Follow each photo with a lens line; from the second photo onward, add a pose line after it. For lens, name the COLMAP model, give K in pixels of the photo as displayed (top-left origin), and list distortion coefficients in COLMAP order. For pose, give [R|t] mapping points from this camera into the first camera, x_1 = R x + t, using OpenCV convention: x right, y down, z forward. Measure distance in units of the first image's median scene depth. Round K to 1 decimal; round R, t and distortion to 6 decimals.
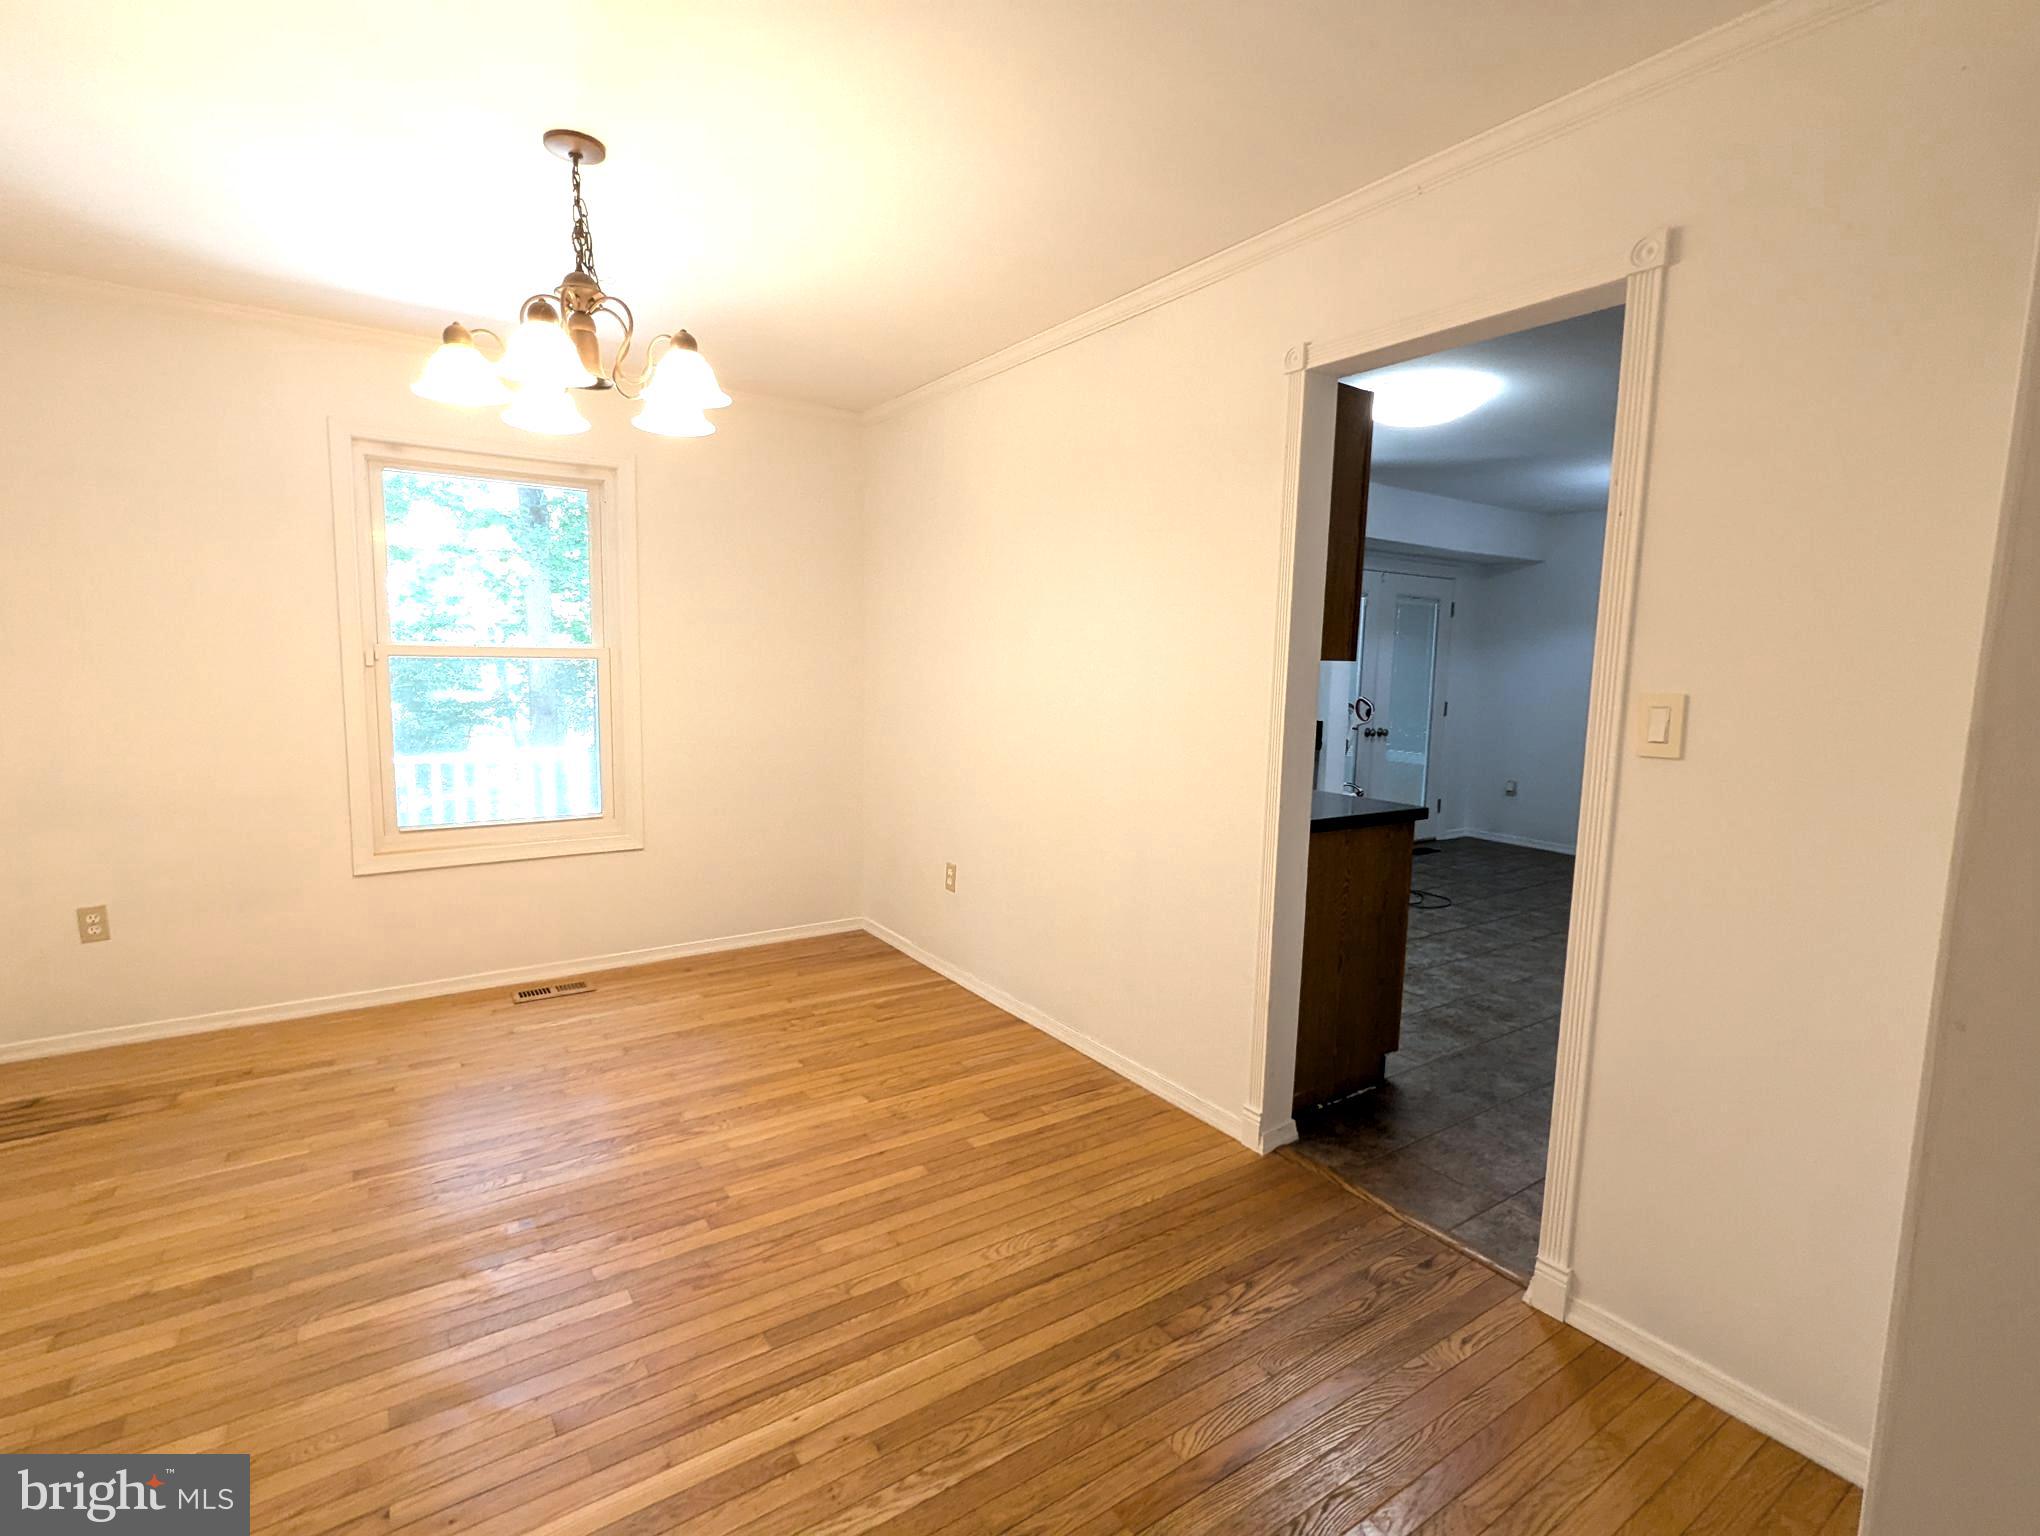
lens RADIAL K [[973.8, 0, 1028.6], [0, 973.8, 765.2], [0, 0, 1]] dist [0.004047, 0.002760]
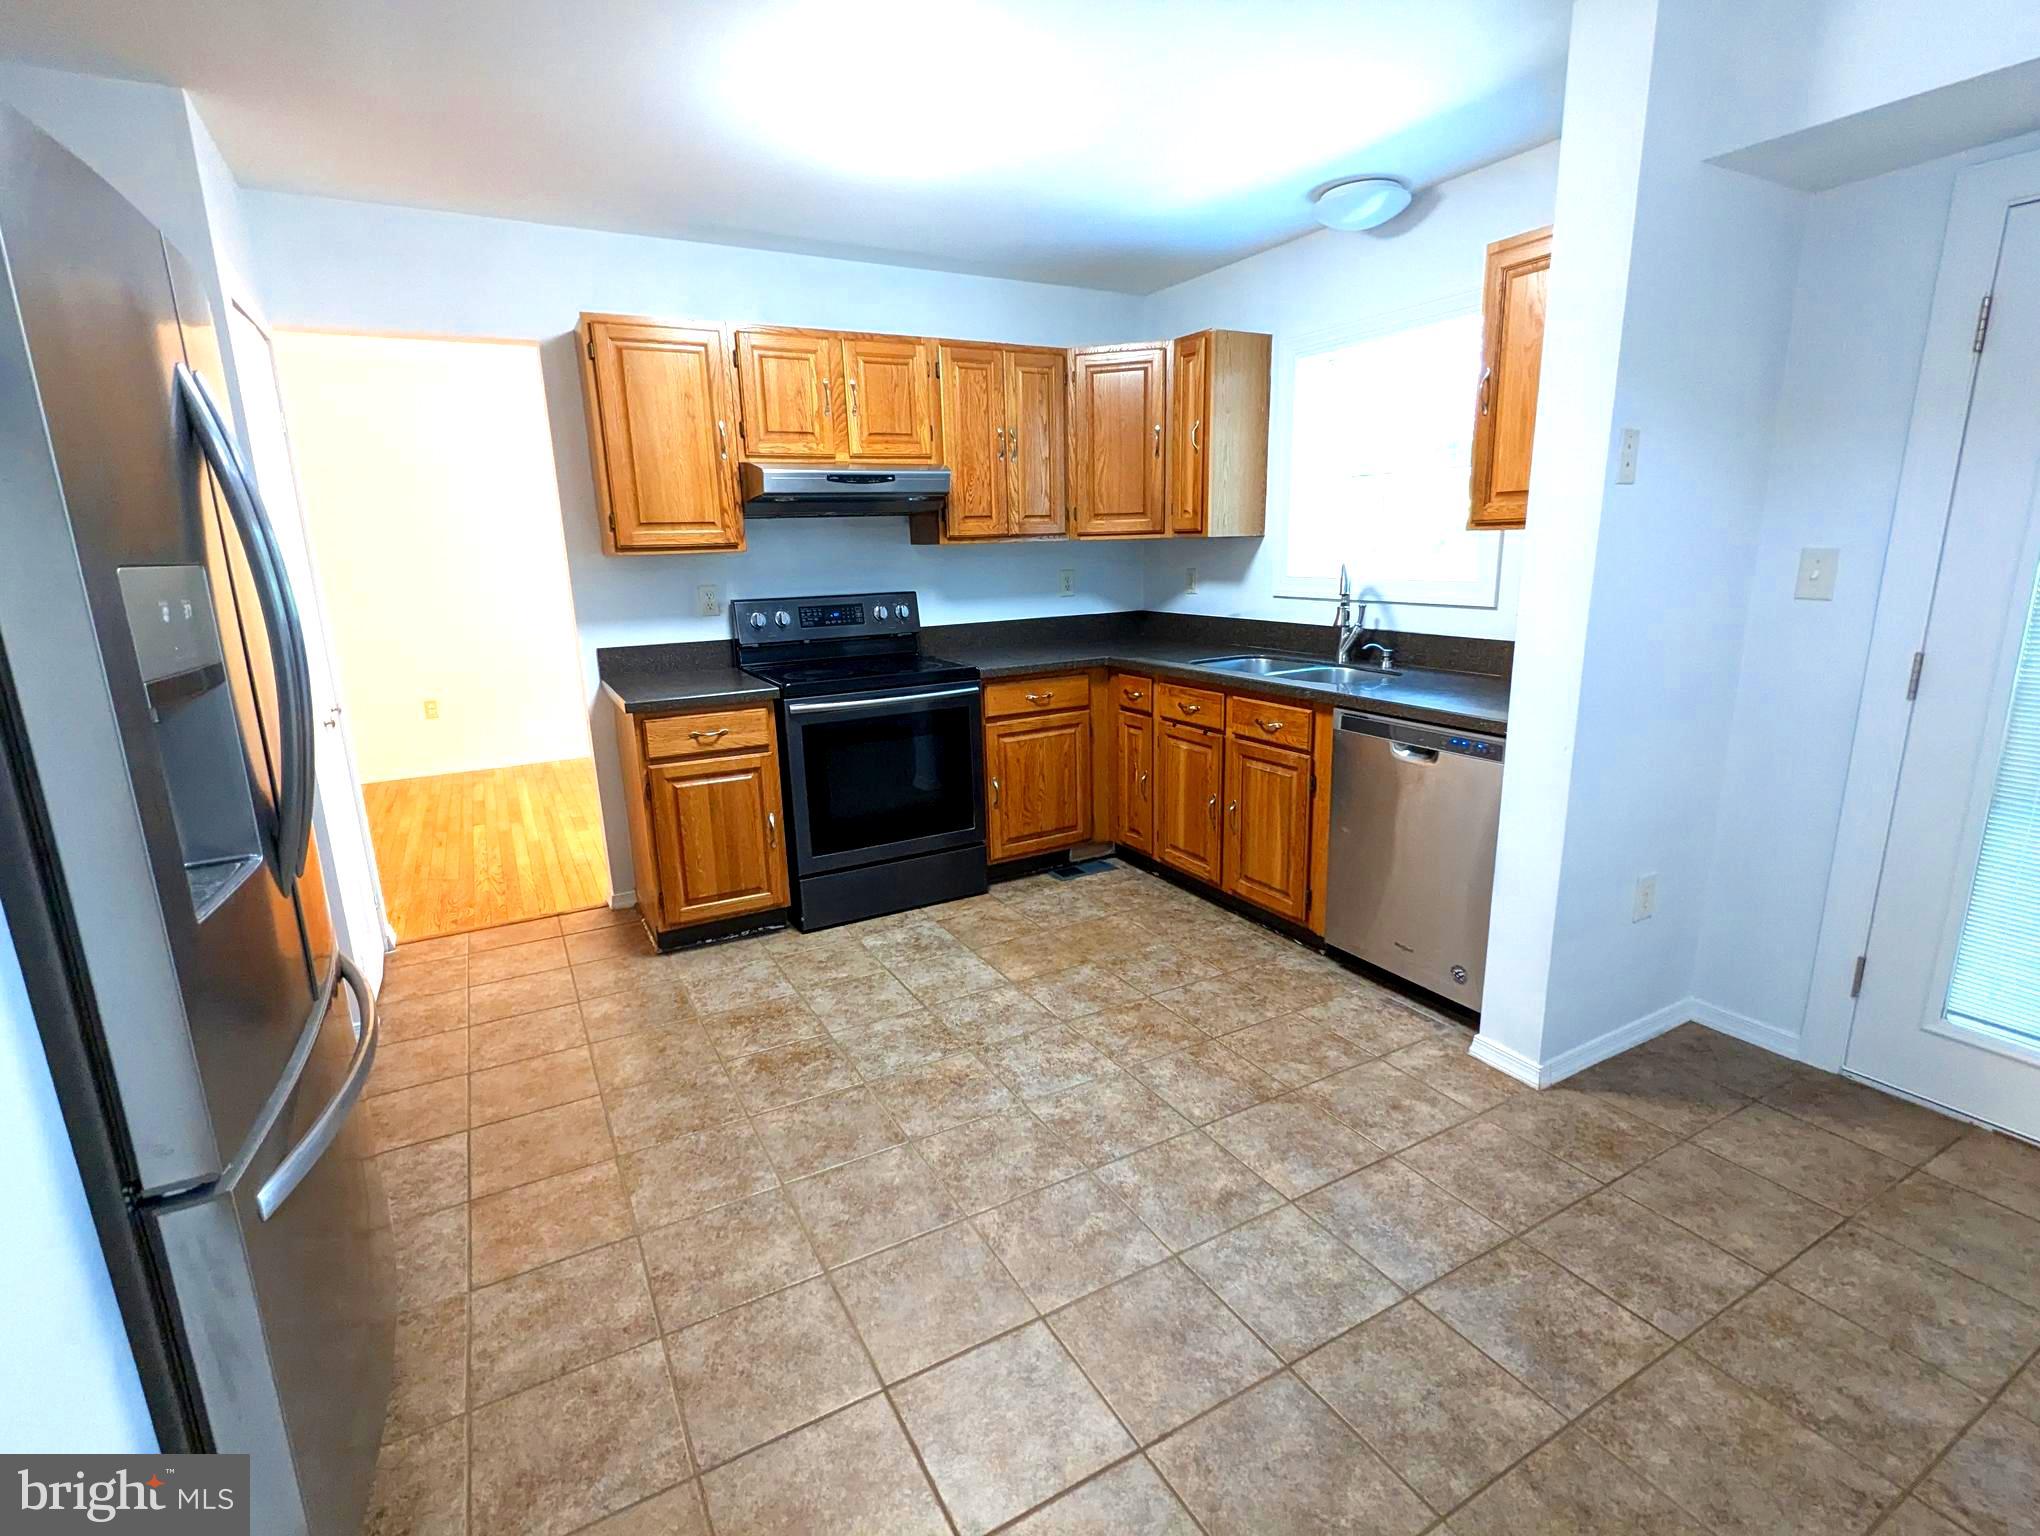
lens RADIAL K [[973.8, 0, 1022.5], [0, 973.8, 773.9], [0, 0, 1]] dist [0.004047, 0.002760]
pose [[-0.101542, 0.215046, -0.971311, 0.873513], [-0.086709, 0.970729, 0.223981, -0.095048], [0.991045, 0.106965, -0.079923, 0.959206]]
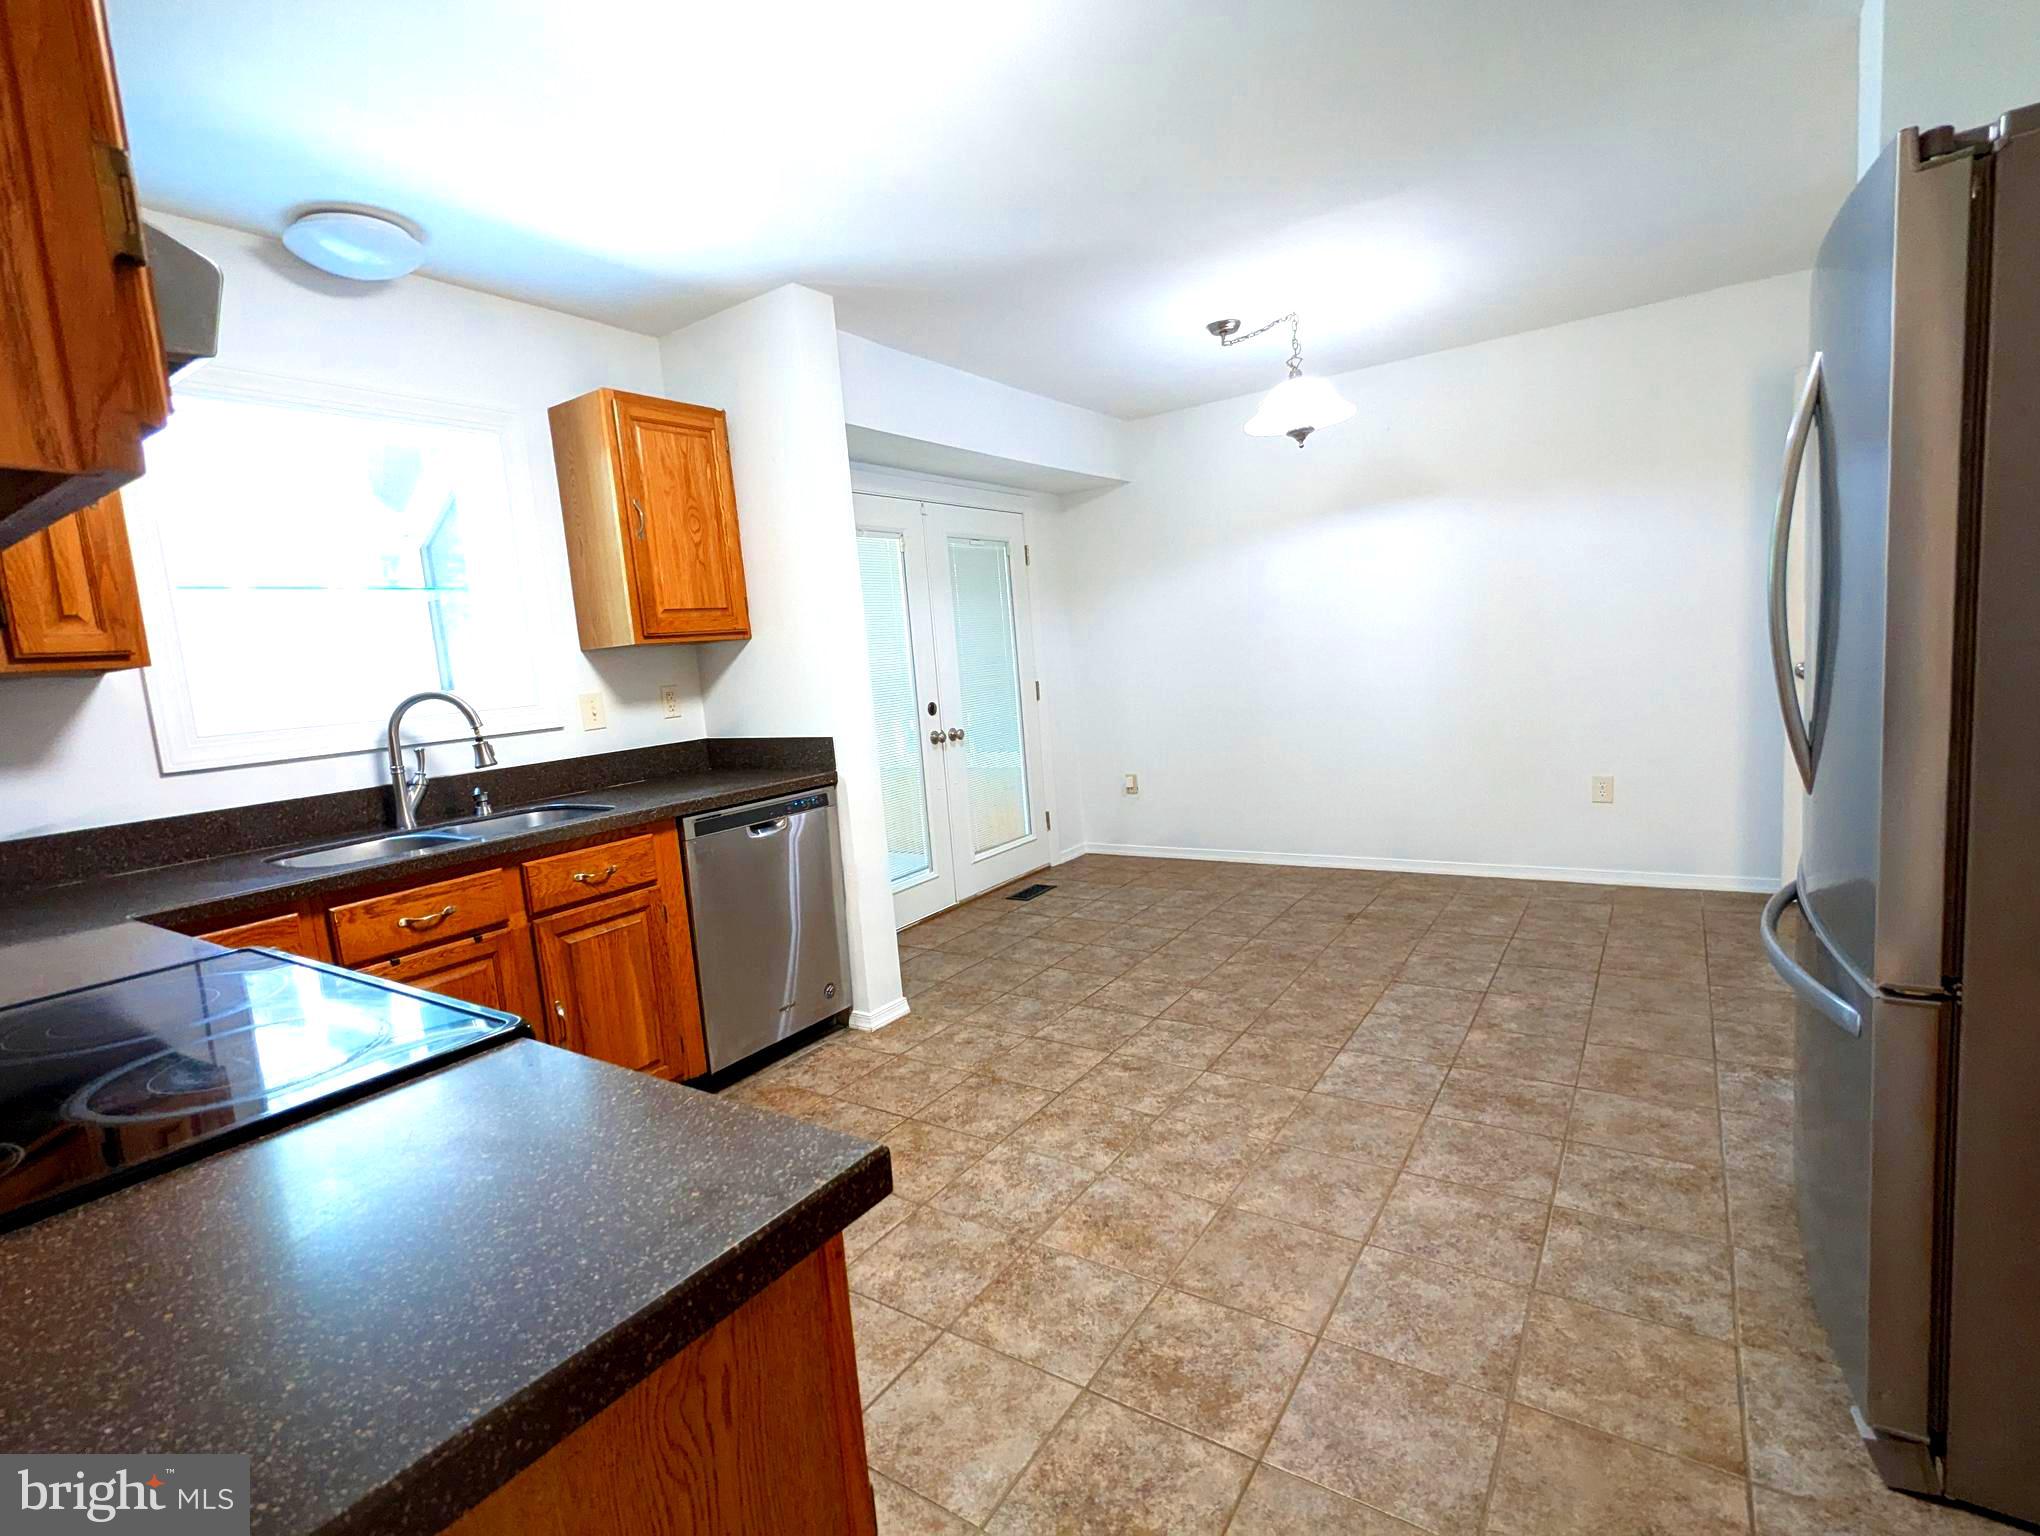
lens RADIAL K [[973.8, 0, 1016.5], [0, 973.8, 760.8], [0, 0, 1]] dist [0.004047, 0.002760]
pose [[0.928708, -0.137456, 0.344395, 0.235637], [0.139692, 0.990023, 0.018442, -0.031881], [-0.343494, 0.030982, 0.938644, 0.488554]]
